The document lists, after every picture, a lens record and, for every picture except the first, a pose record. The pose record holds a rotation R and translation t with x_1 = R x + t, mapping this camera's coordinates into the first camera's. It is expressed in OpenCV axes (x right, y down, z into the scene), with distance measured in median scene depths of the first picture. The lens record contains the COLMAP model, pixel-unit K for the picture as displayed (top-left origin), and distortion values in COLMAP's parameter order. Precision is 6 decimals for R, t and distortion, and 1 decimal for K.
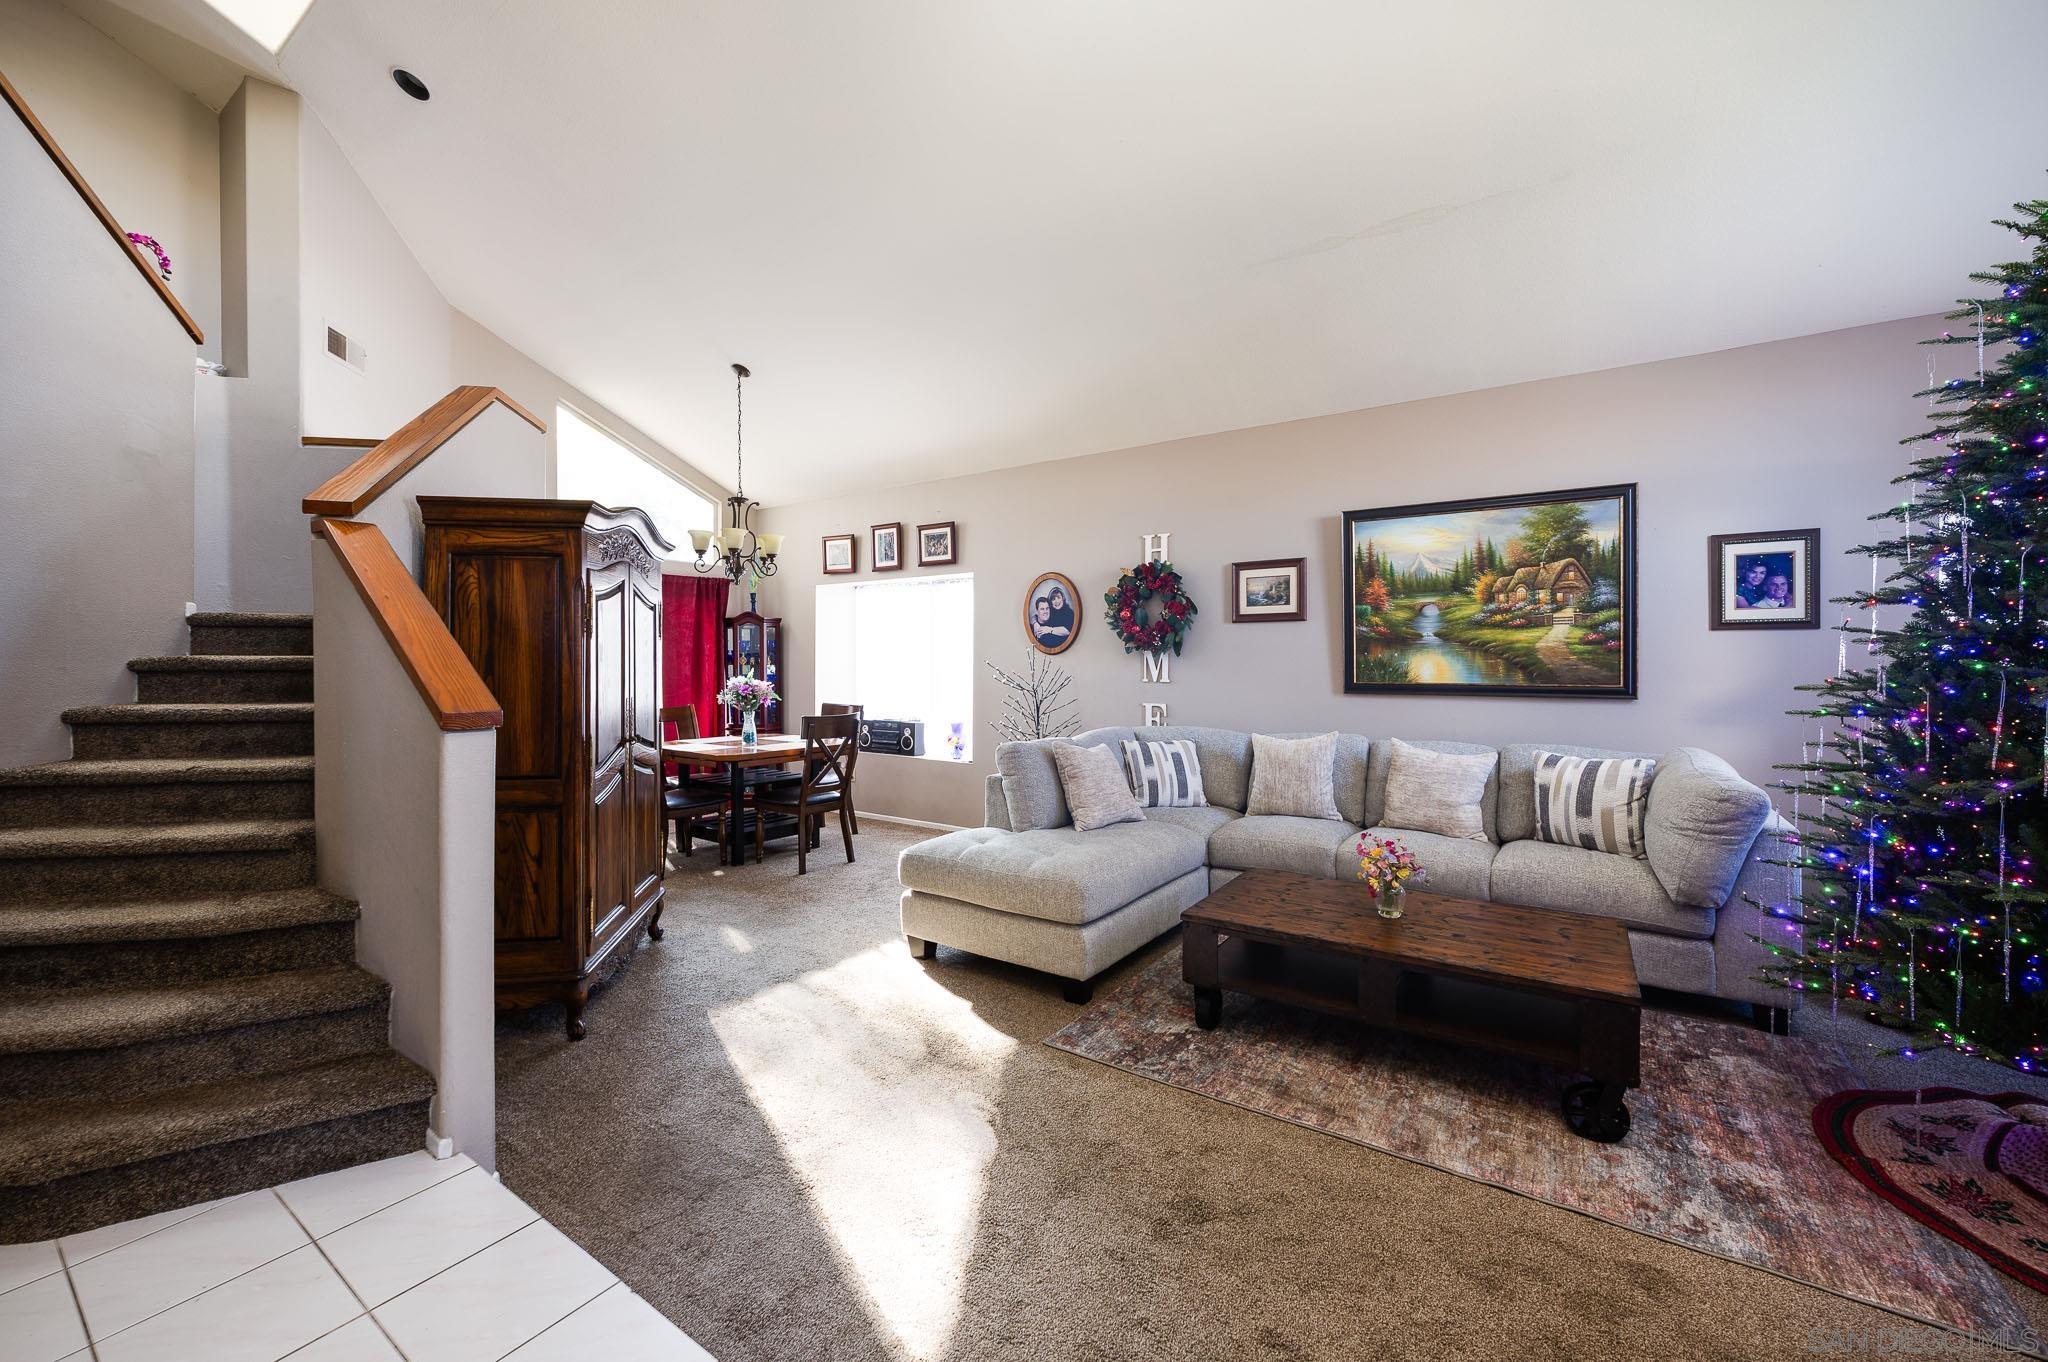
lens RADIAL K [[854.8, 0, 1011.5], [0, 854.8, 664.1], [0, 0, 1]] dist [-0.001460, -0.000075]
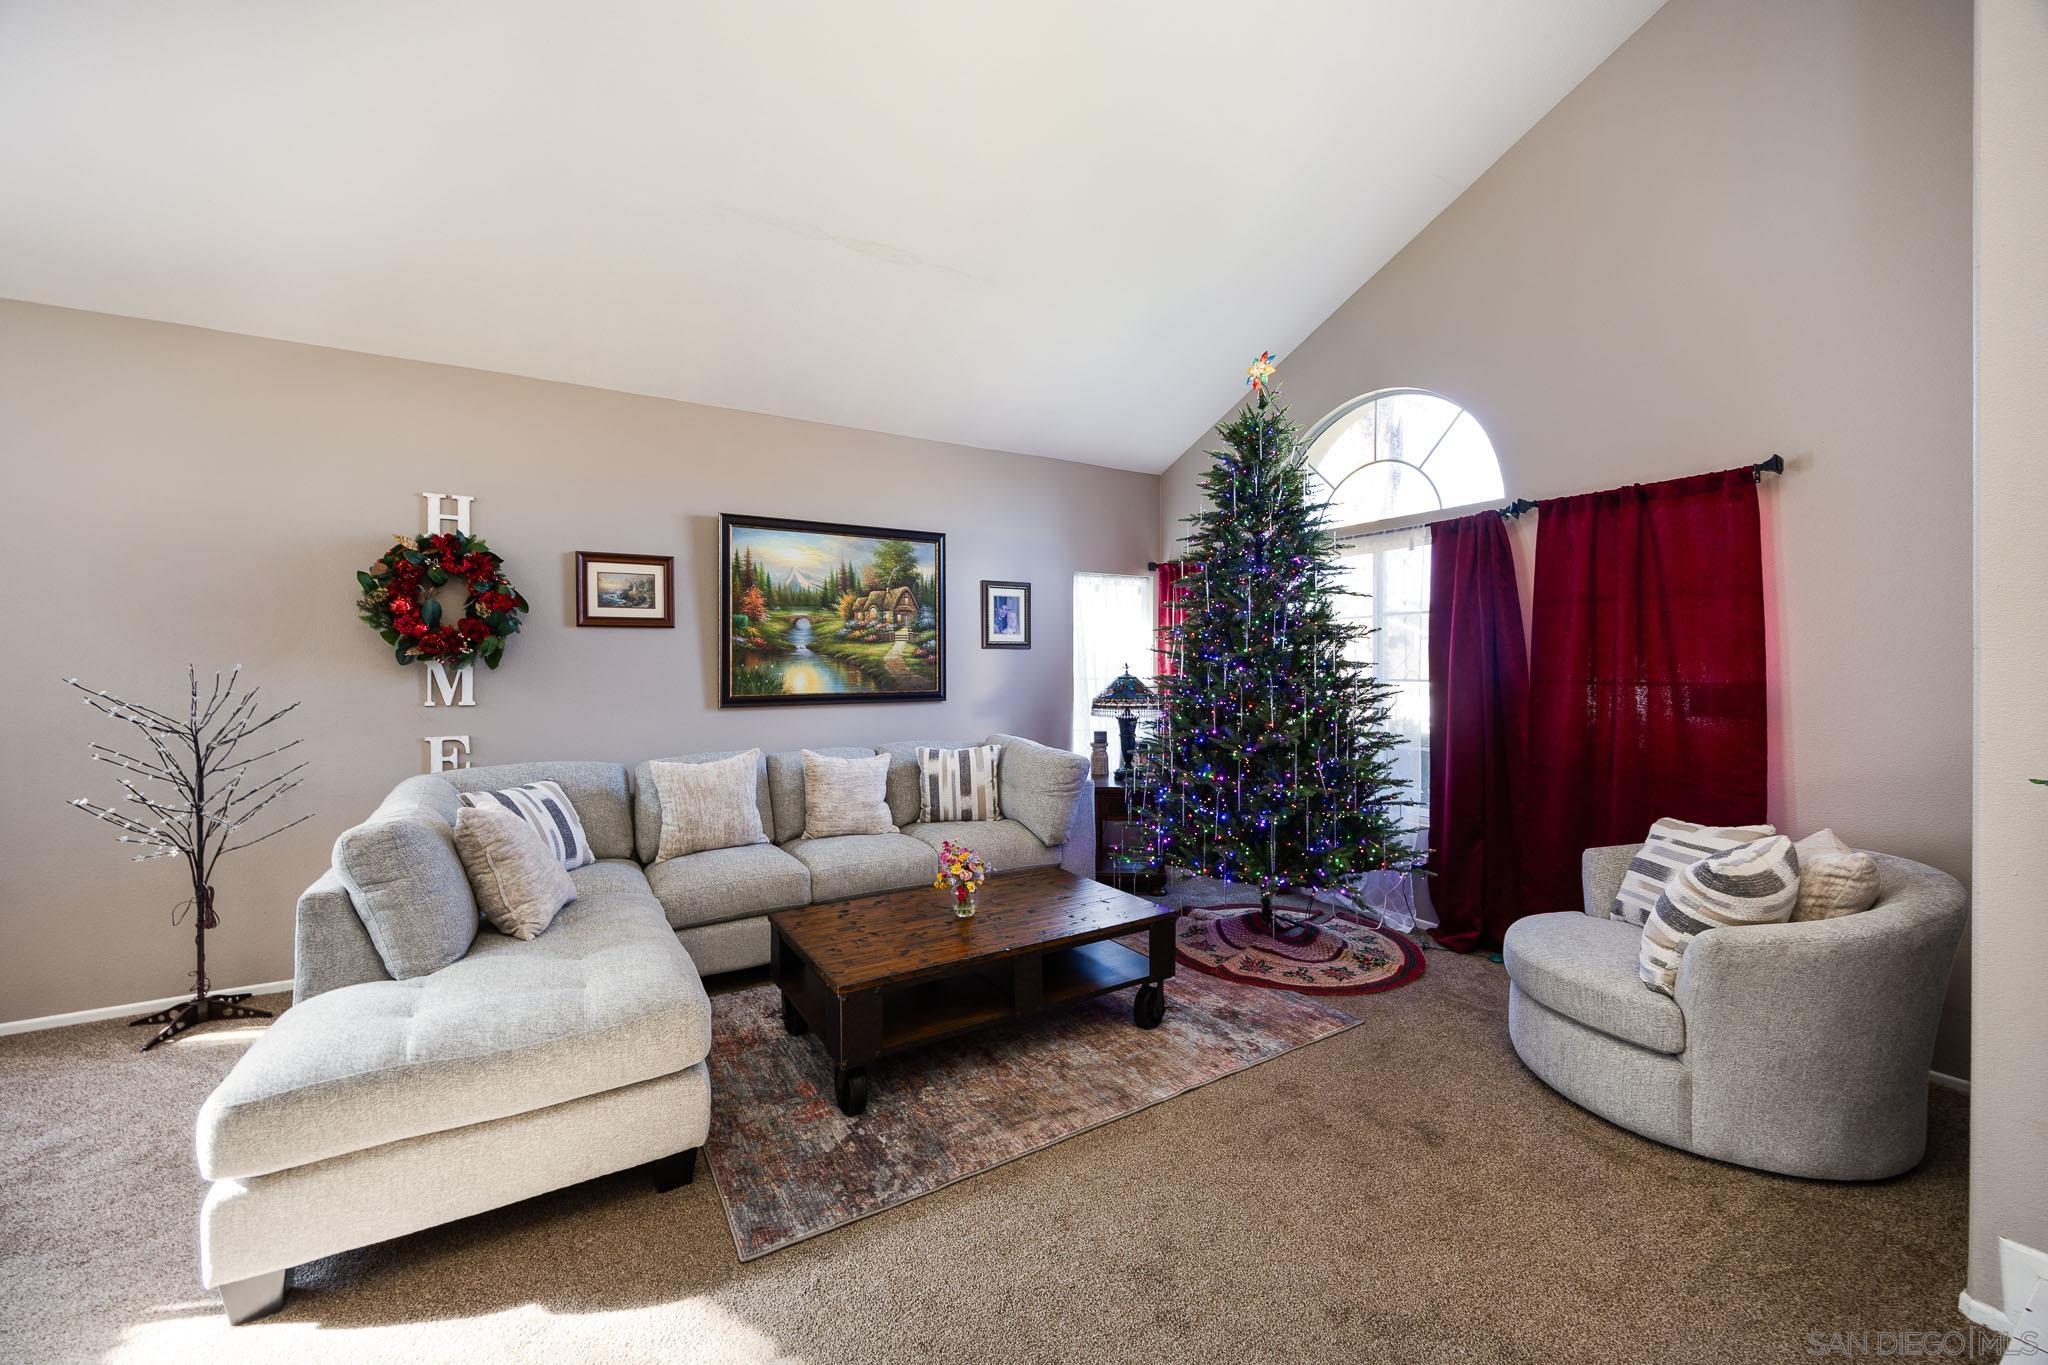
lens RADIAL K [[791.1, 0, 1002.6], [0, 791.1, 674.0], [0, 0, 1]] dist [-0.004581, -0.000206]
pose [[0.390483, -0.009285, 0.920563, -0.287779], [0.011369, 0.999922, 0.005263, -0.003878], [-0.920540, 0.008411, 0.390558, 0.383229]]
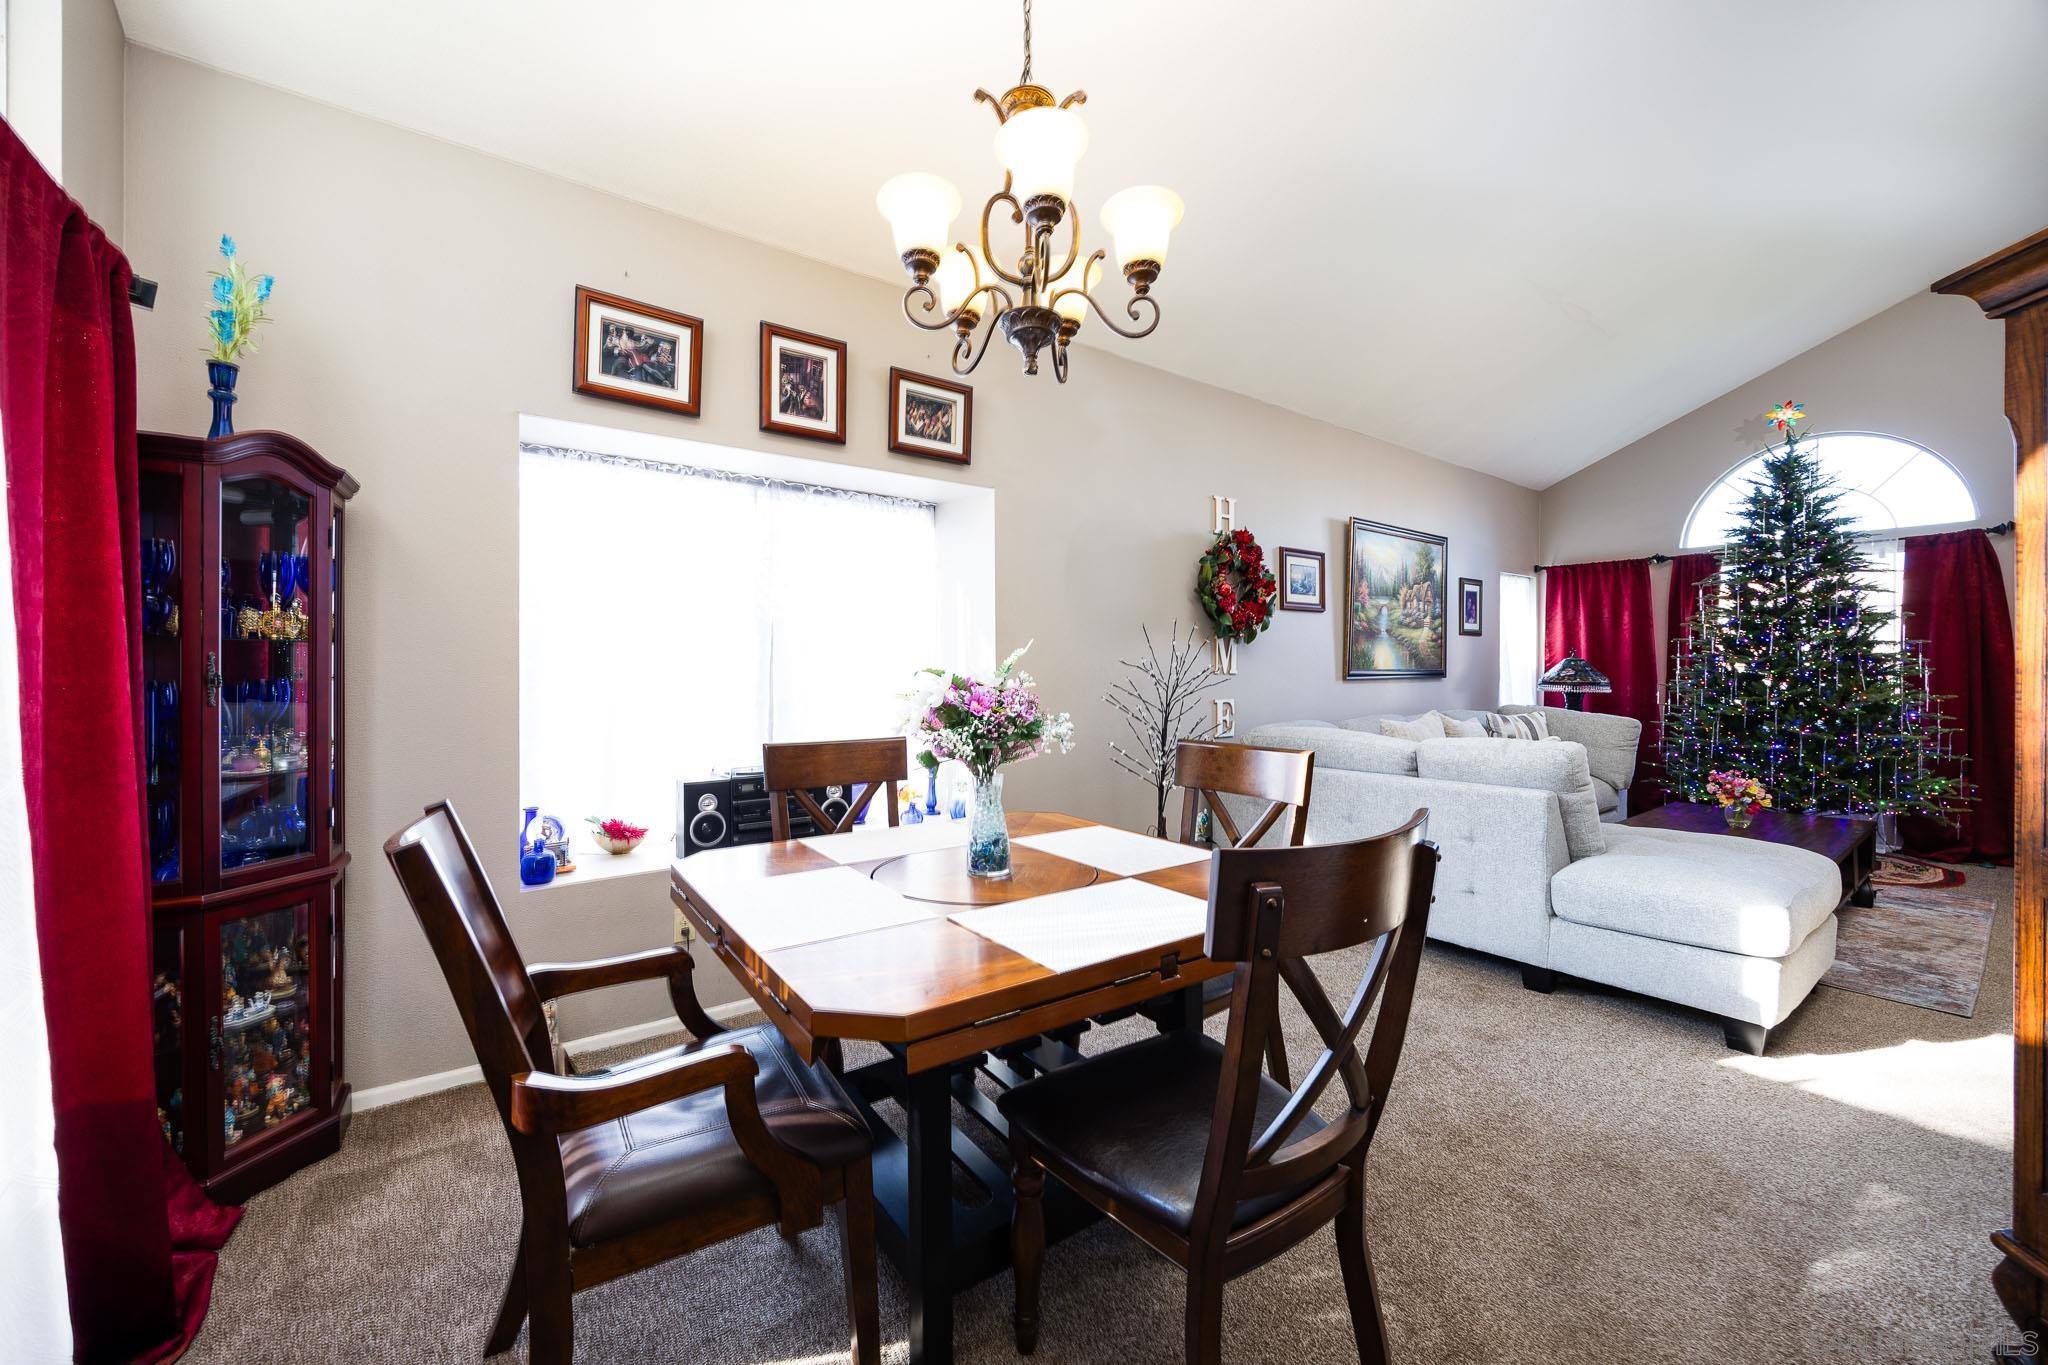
lens RADIAL K [[791.1, 0, 1008.1], [0, 791.1, 670.1], [0, 0, 1]] dist [-0.004581, -0.000206]
pose [[0.304079, 0.002399, 0.952644, -0.734389], [0.009407, 0.999941, -0.005520, 0.023038], [-0.952601, 0.010641, 0.304038, 1.119814]]
